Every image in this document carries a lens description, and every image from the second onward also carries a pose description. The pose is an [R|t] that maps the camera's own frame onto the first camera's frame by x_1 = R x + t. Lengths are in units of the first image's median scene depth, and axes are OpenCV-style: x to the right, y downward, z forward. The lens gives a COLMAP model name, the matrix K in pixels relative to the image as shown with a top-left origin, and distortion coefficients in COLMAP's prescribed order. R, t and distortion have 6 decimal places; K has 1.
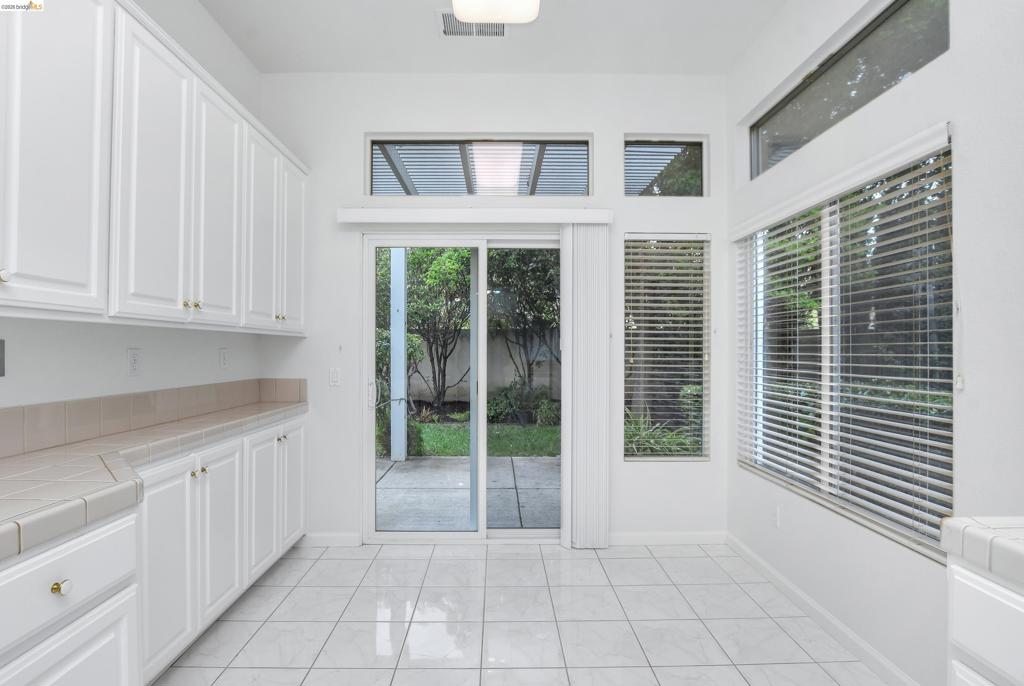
lens RADIAL K [[492.2, 0, 502.1], [0, 492.2, 345.0], [0, 0, 1]] dist [-0.035466, 0.002489]
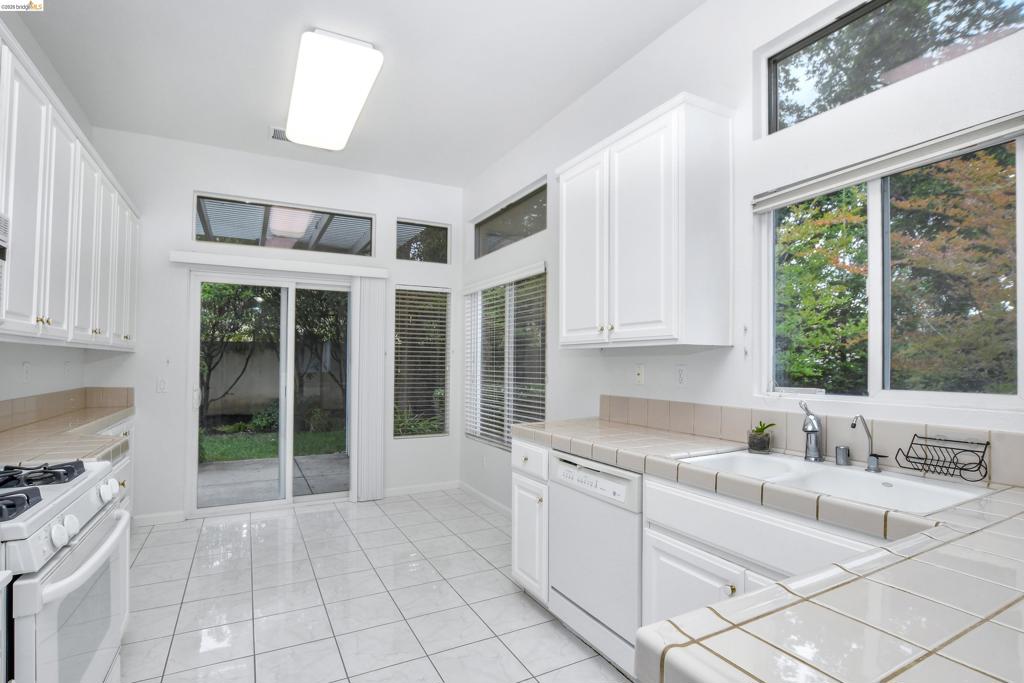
lens RADIAL K [[492.1, 0, 506.4], [0, 492.1, 348.2], [0, 0, 1]] dist [-0.020830, 0.002062]
pose [[0.887112, 0.015525, 0.461294, -0.138145], [-0.007174, 0.999777, -0.019850, -0.009423], [-0.461499, 0.014300, 0.887025, -0.476311]]
